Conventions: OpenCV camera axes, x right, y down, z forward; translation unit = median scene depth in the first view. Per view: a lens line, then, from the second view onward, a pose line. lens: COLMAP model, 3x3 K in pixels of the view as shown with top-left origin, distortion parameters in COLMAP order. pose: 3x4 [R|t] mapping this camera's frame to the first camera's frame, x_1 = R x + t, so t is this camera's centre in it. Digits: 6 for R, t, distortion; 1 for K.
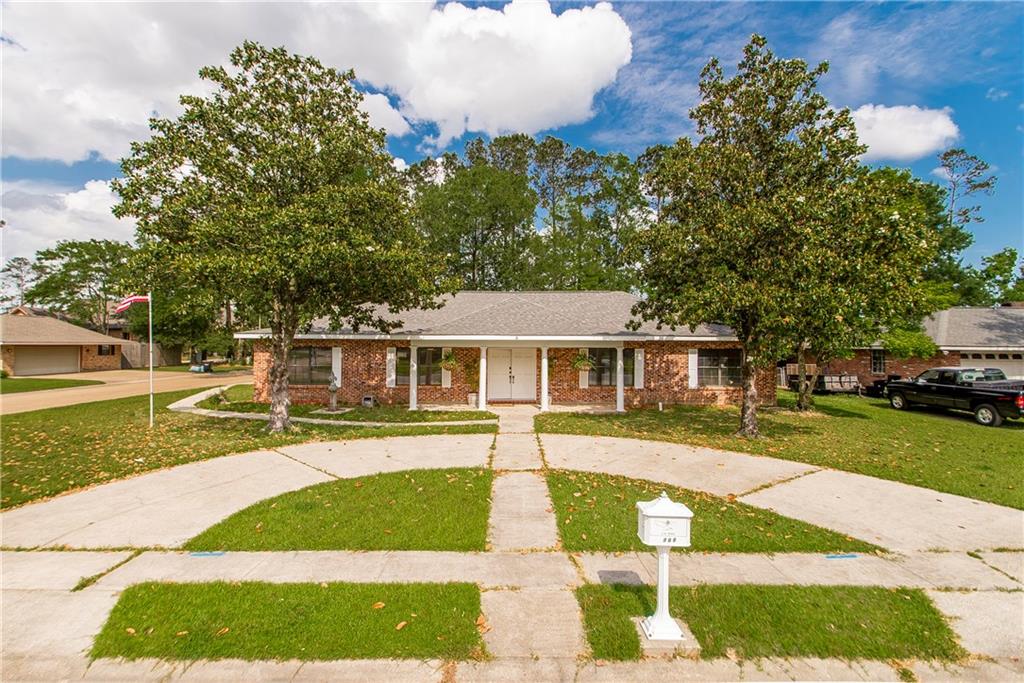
lens RADIAL K [[445.7, 0, 512.6], [0, 445.7, 334.9], [0, 0, 1]] dist [0.015799, -0.002767]
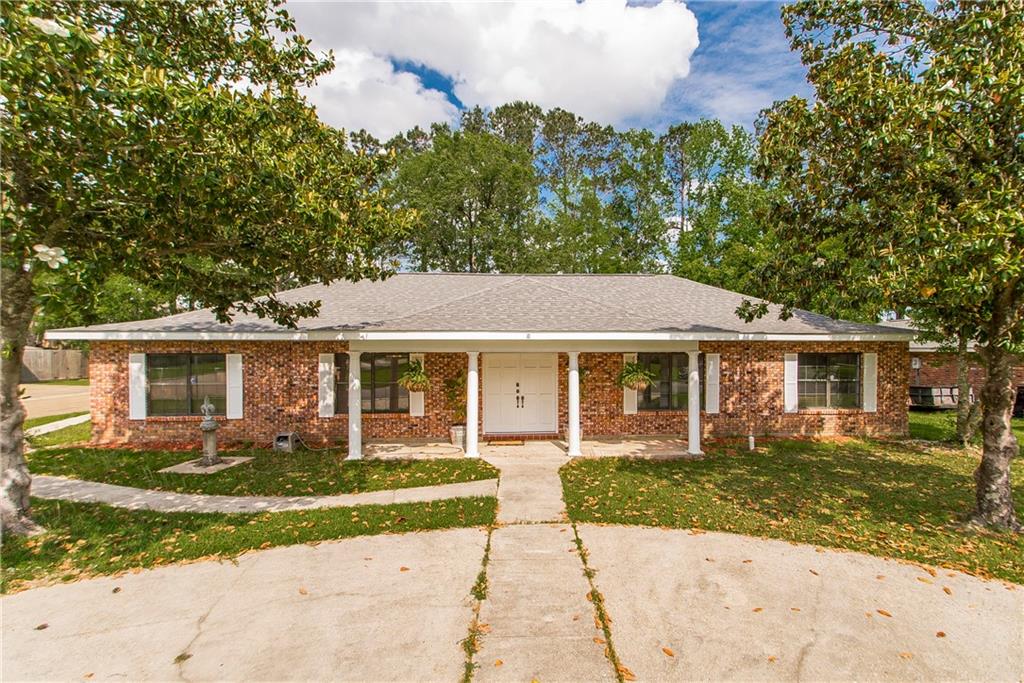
lens RADIAL K [[445.7, 0, 507.3], [0, 445.7, 347.0], [0, 0, 1]] dist [0.015799, -0.002767]
pose [[0.999680, -0.006542, -0.024444, -0.004015], [0.006882, 0.999881, 0.013832, 0.011925], [0.024351, -0.013996, 0.999606, 0.370207]]
